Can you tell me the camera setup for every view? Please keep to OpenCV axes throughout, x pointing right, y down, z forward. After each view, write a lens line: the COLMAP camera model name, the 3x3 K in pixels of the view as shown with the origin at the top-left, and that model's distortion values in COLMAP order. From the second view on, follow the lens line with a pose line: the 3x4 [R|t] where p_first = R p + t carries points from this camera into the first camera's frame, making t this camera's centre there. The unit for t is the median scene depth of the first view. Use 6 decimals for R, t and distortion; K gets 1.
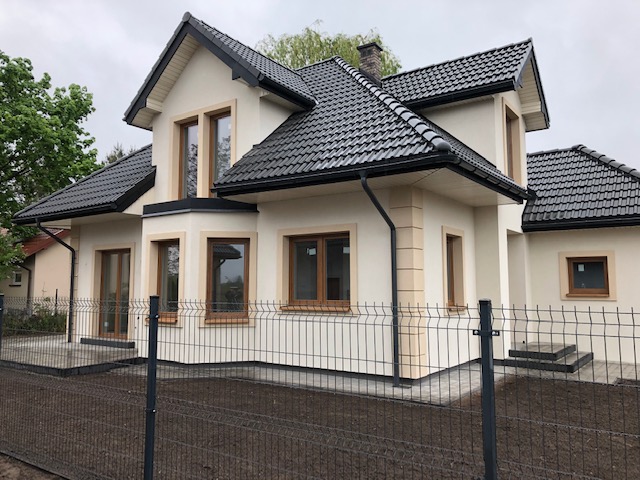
lens RADIAL K [[524.4, 0, 322.4], [0, 524.4, 238.9], [0, 0, 1]] dist [0.006051, 0.008928]
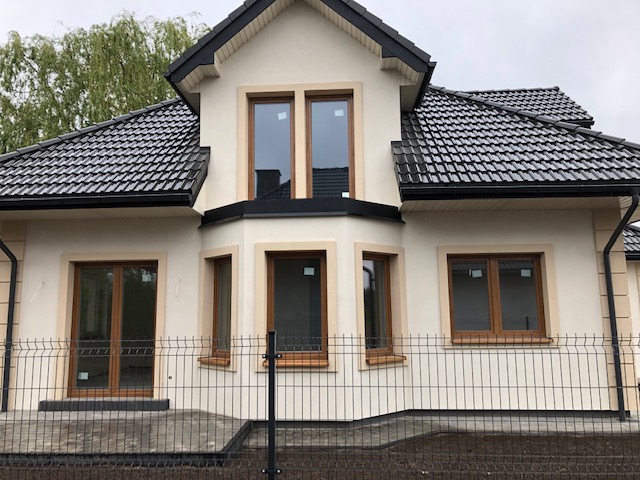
lens RADIAL K [[524.4, 0, 319.5], [0, 524.4, 245.0], [0, 0, 1]] dist [0.006051, 0.008928]
pose [[0.852645, 0.069690, 0.517821, -0.650317], [-0.039942, 0.996859, -0.068391, 0.042810], [-0.520961, 0.037630, 0.852751, 0.370752]]
